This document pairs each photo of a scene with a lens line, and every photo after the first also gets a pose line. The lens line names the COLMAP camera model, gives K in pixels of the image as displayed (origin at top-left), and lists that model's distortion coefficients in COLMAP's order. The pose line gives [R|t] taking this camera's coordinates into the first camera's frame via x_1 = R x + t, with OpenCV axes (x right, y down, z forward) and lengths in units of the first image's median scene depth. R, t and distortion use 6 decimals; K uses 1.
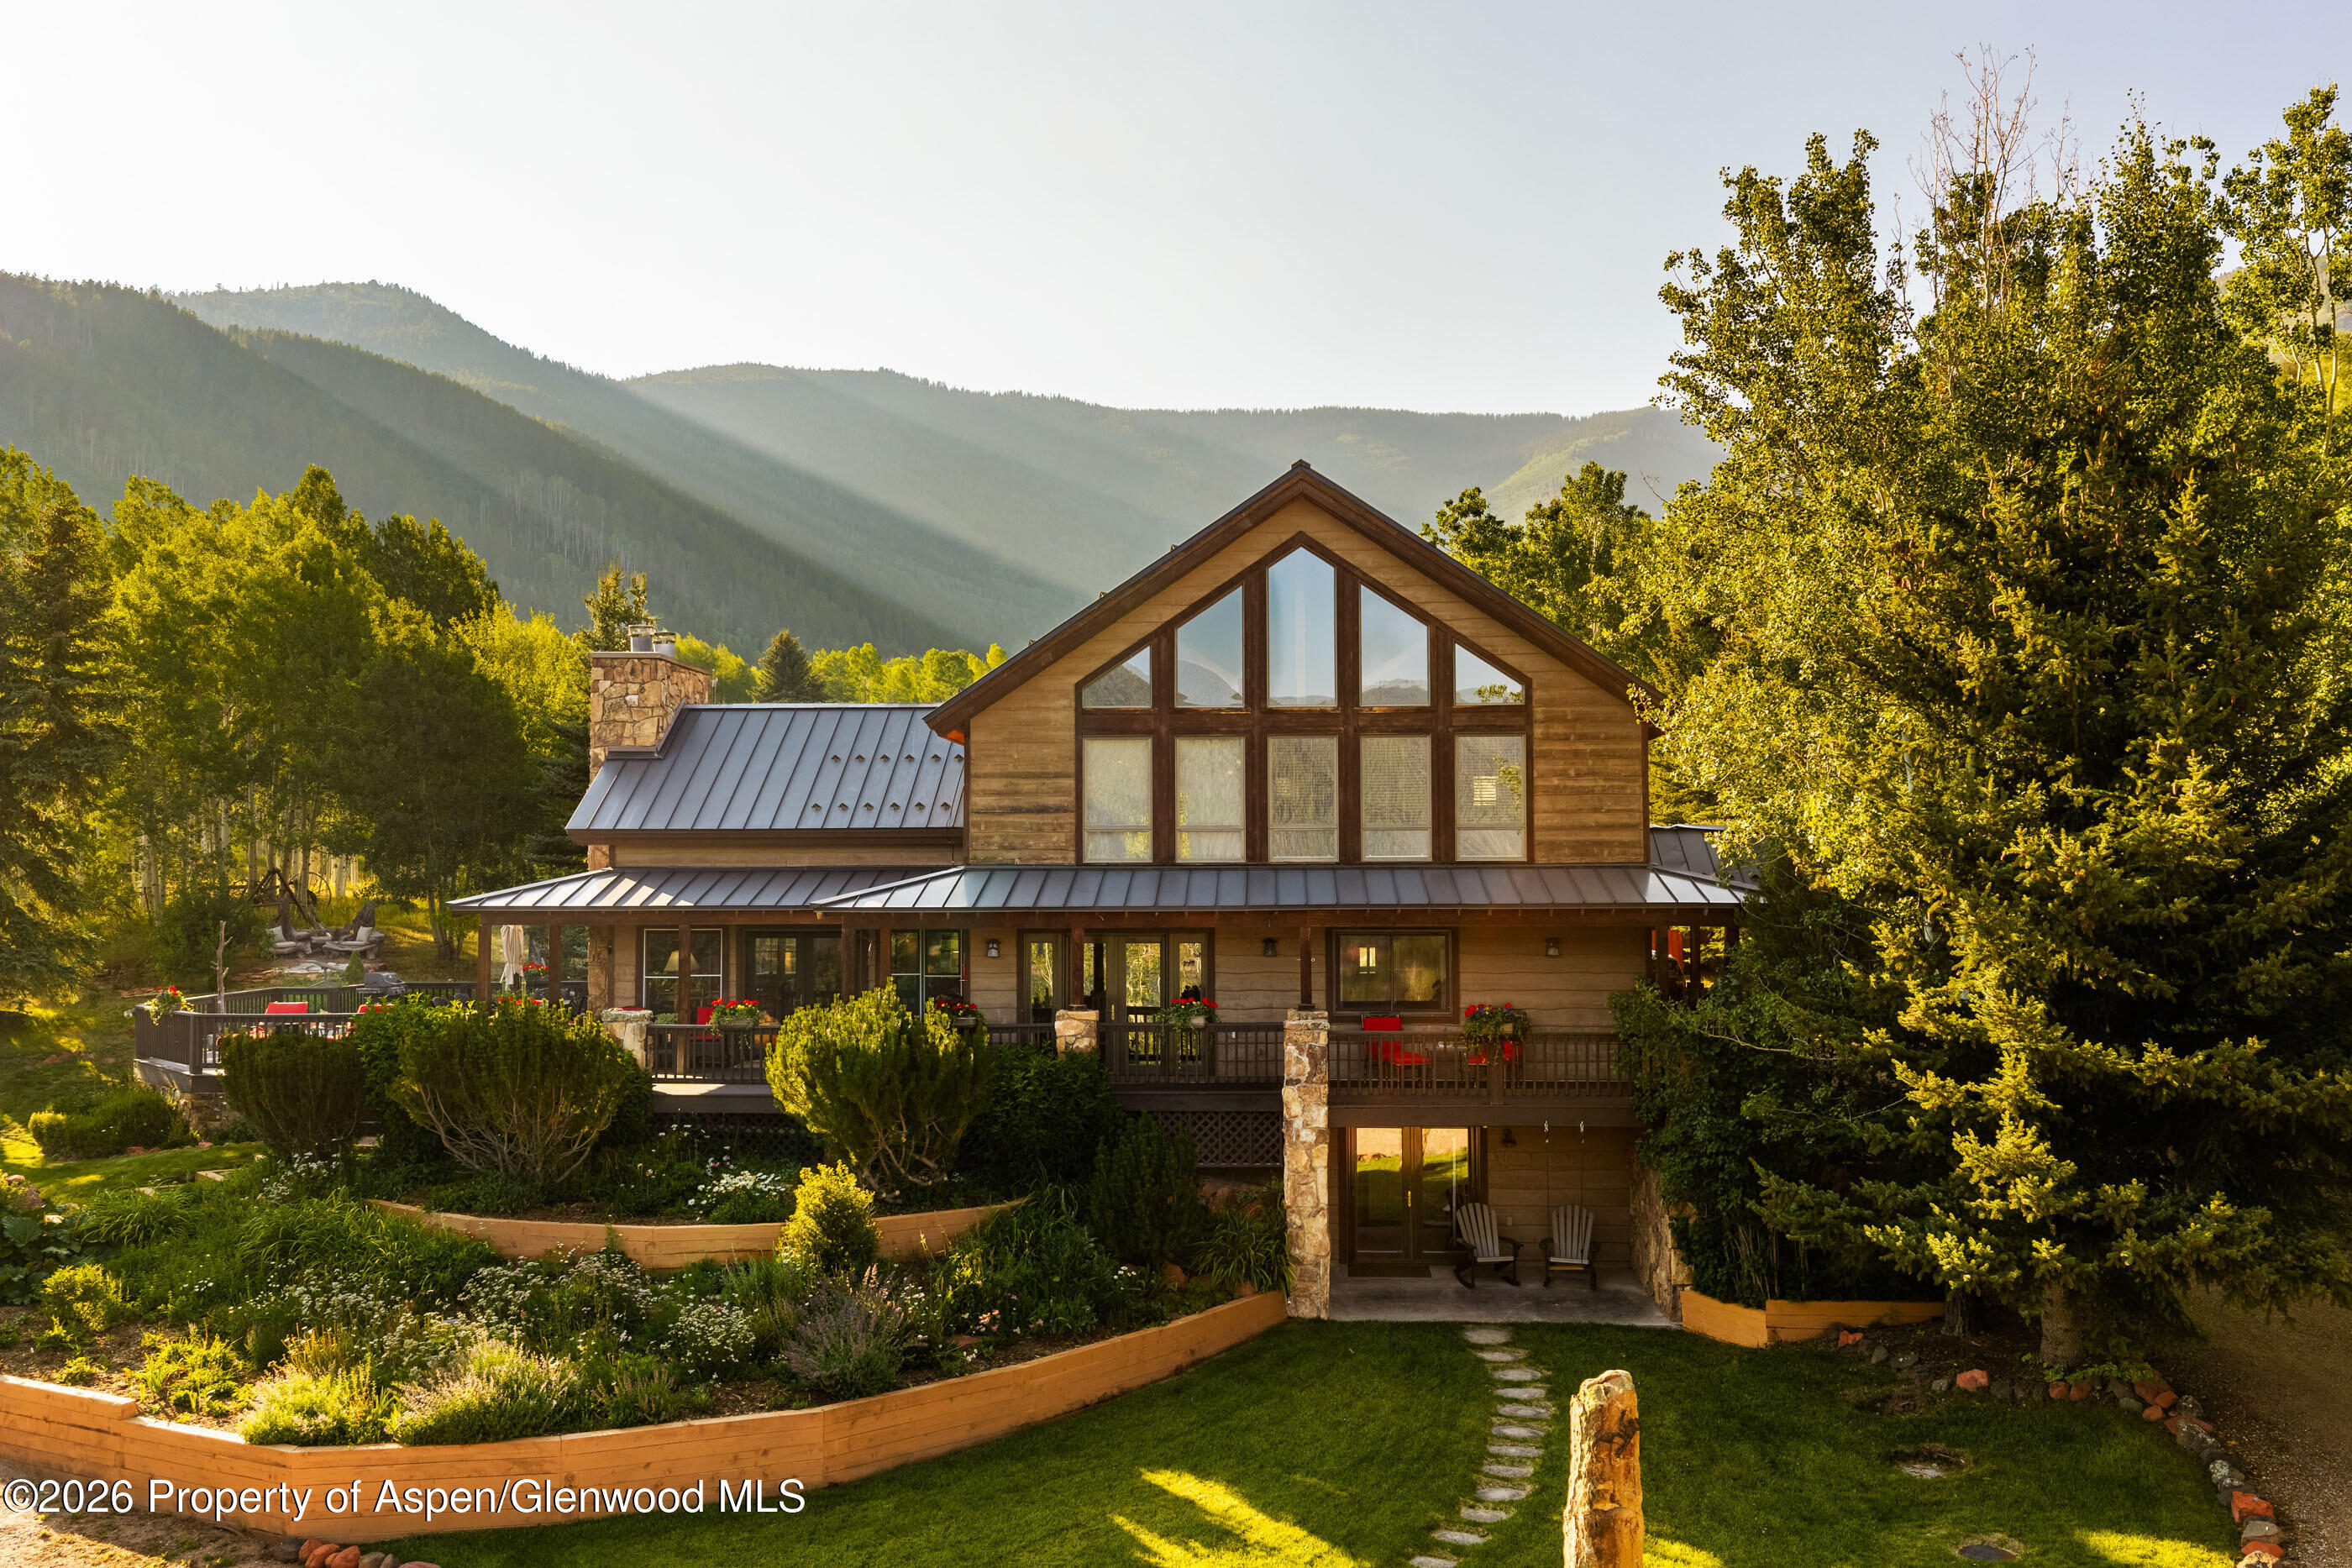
lens RADIAL K [[1942.0, 0, 1180.6], [0, 1942.0, 795.1], [0, 0, 1]] dist [0.025226, -0.040453]
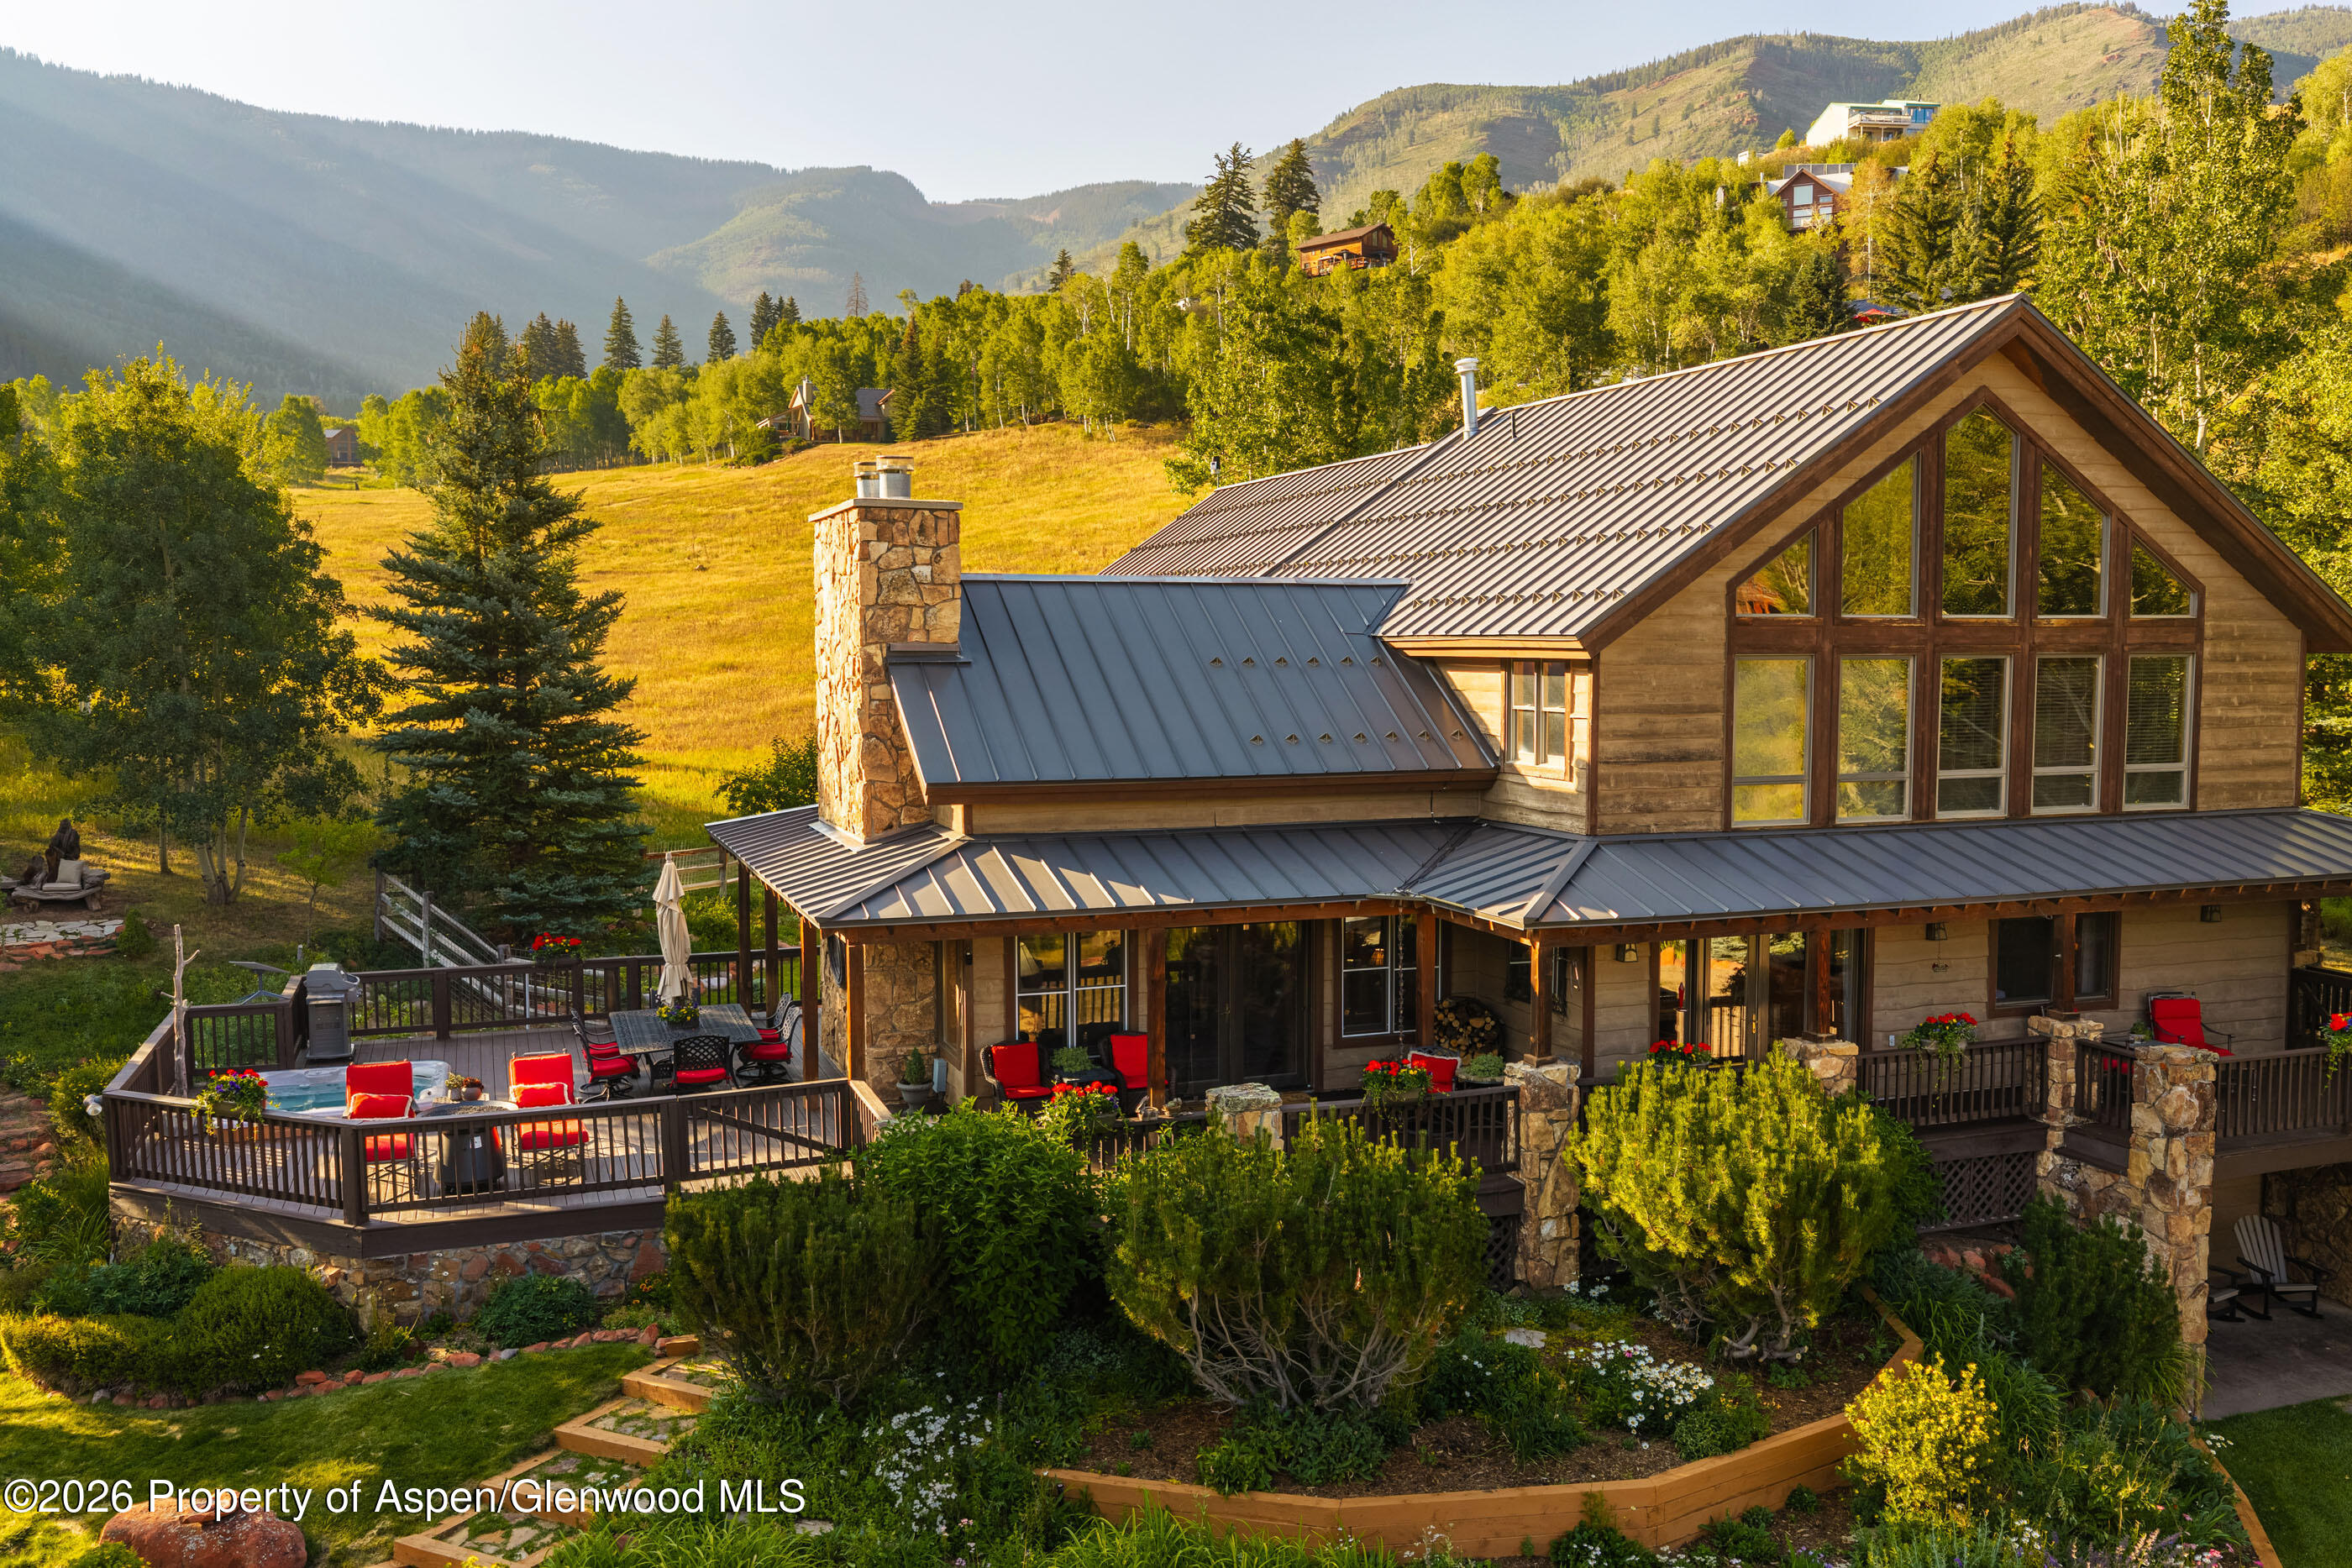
lens RADIAL K [[1946.7, 0, 1181.5], [0, 1946.7, 787.0], [0, 0, 1]] dist [0.011187, -0.016041]
pose [[0.920030, -0.028202, 0.390832, -0.563931], [-0.016895, 0.993624, 0.111470, -0.063197], [-0.391484, -0.109159, 0.913687, 0.431485]]
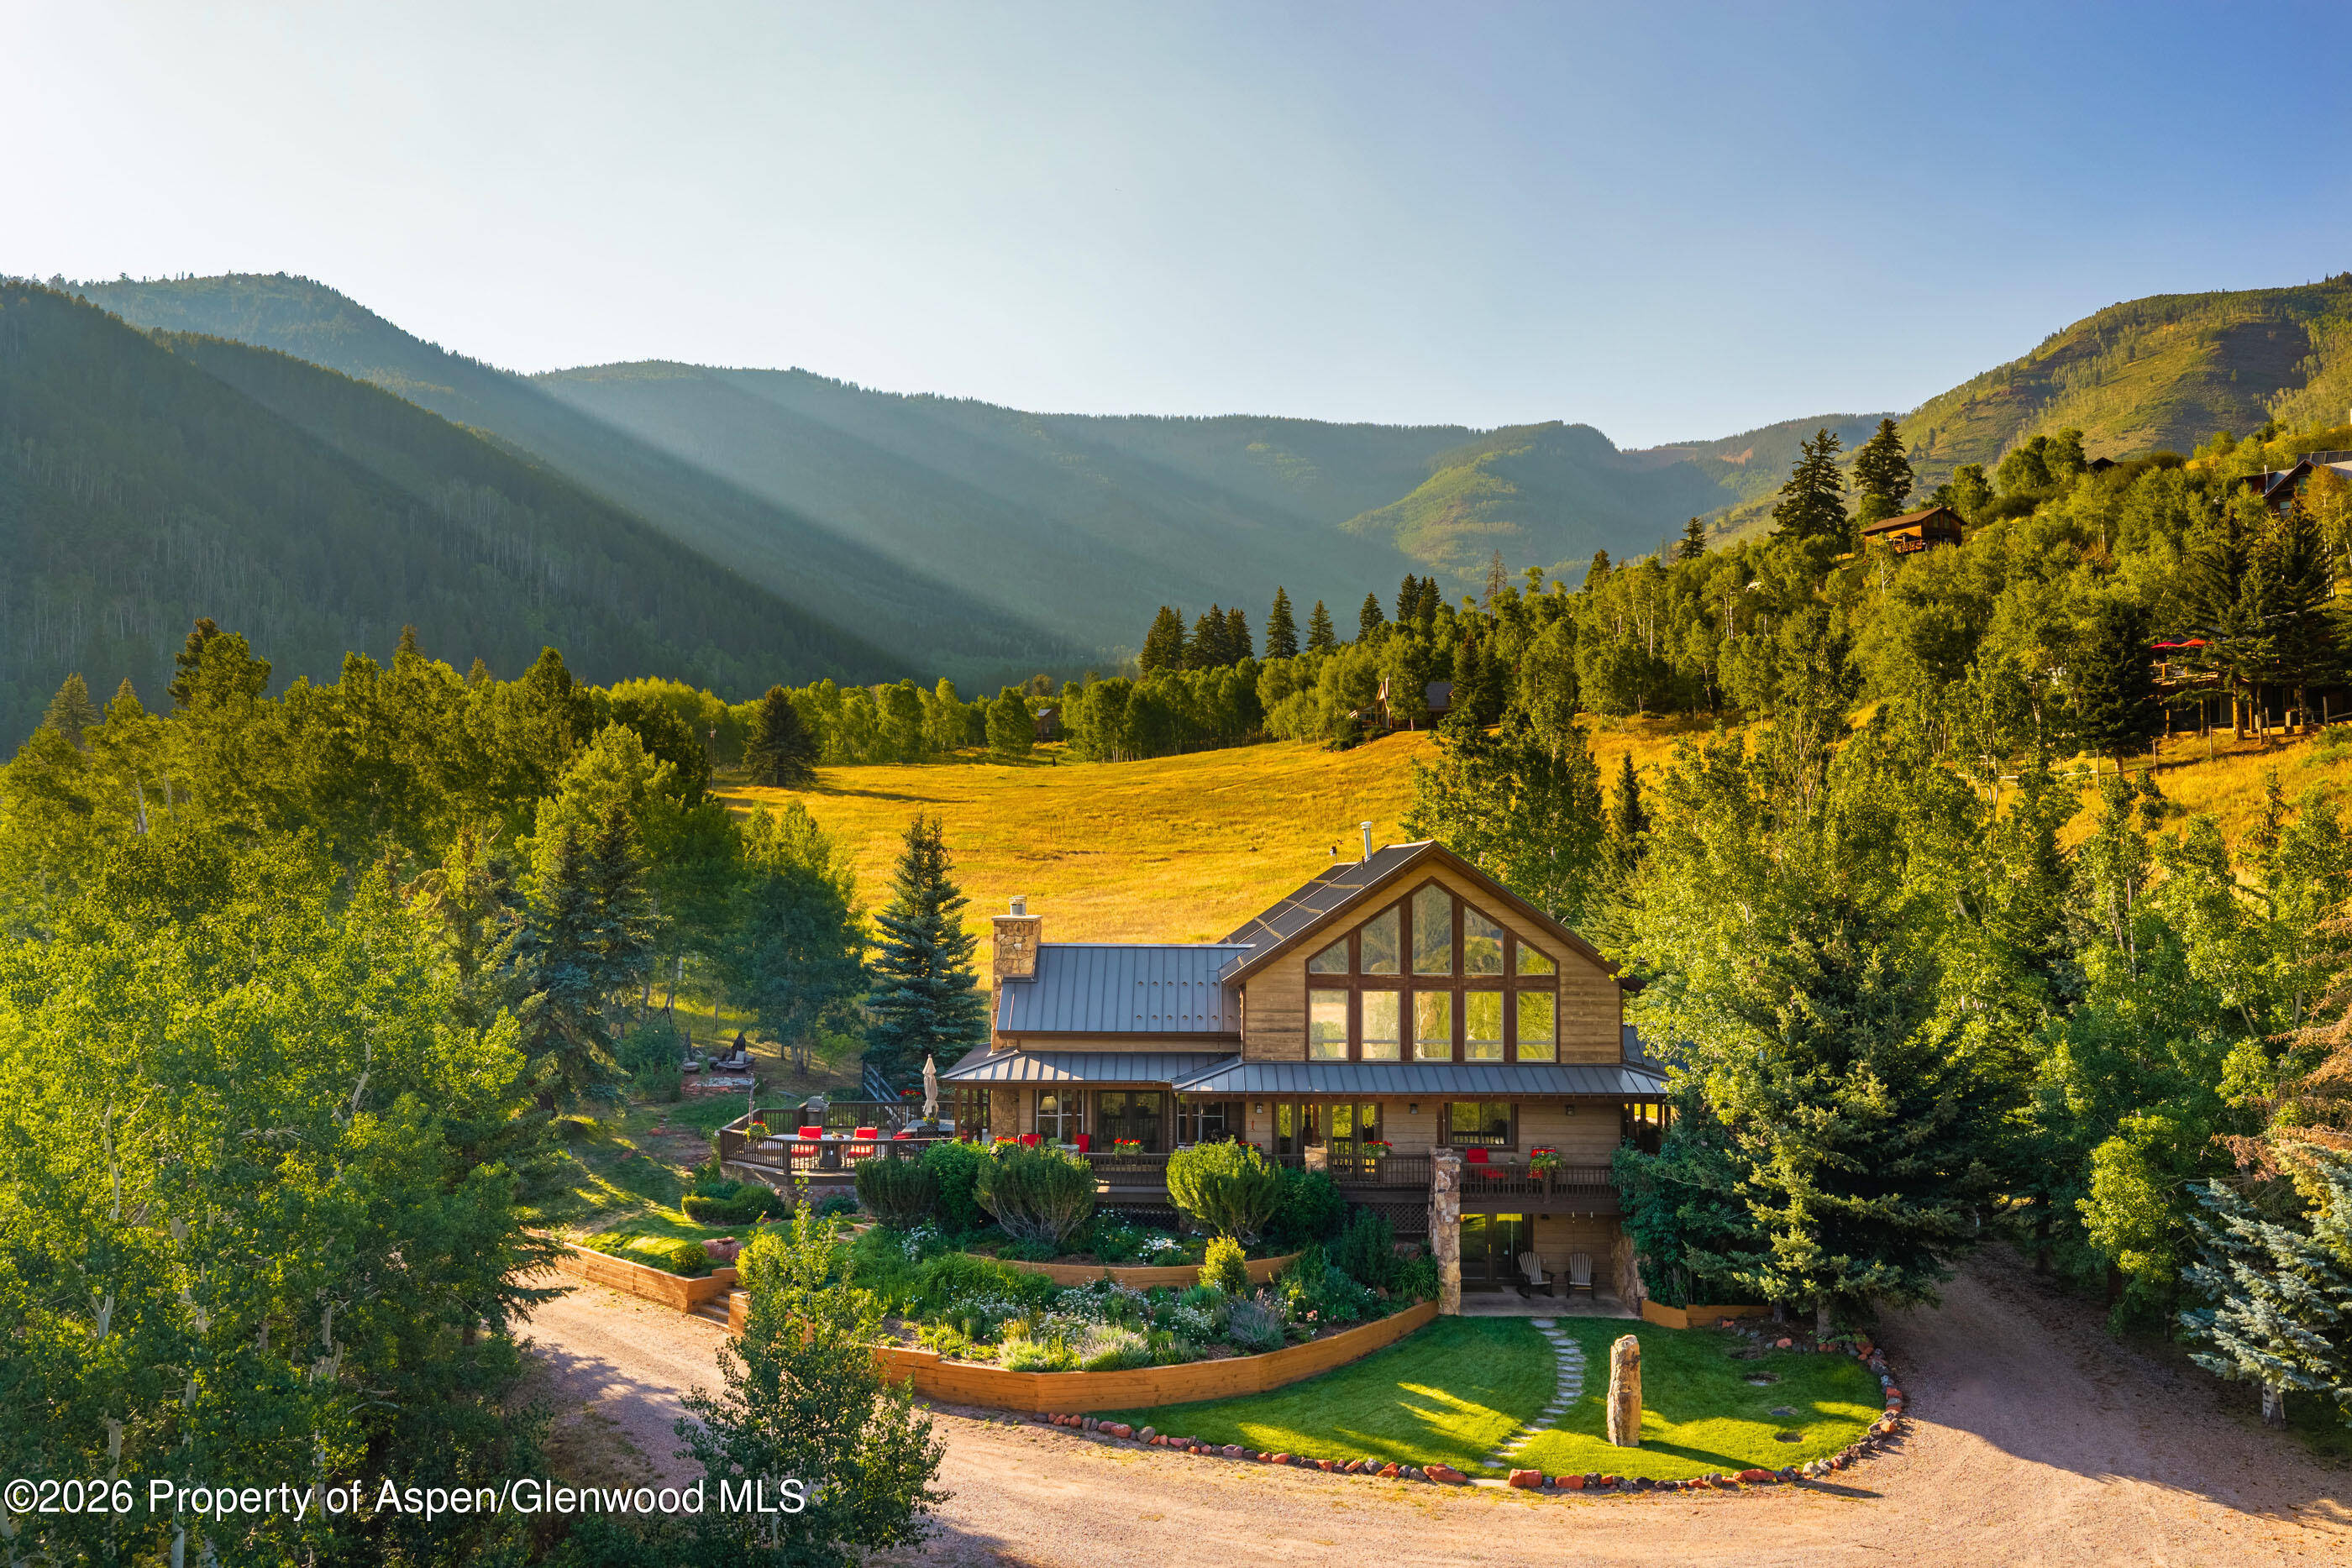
lens RADIAL K [[1942.0, 0, 1180.6], [0, 1942.0, 795.1], [0, 0, 1]] dist [0.025226, -0.040453]
pose [[0.998709, 0.010825, 0.049629, -0.276324], [-0.010820, 0.999941, -0.000368, -0.220411], [-0.049630, -0.000170, 0.998768, -0.830564]]
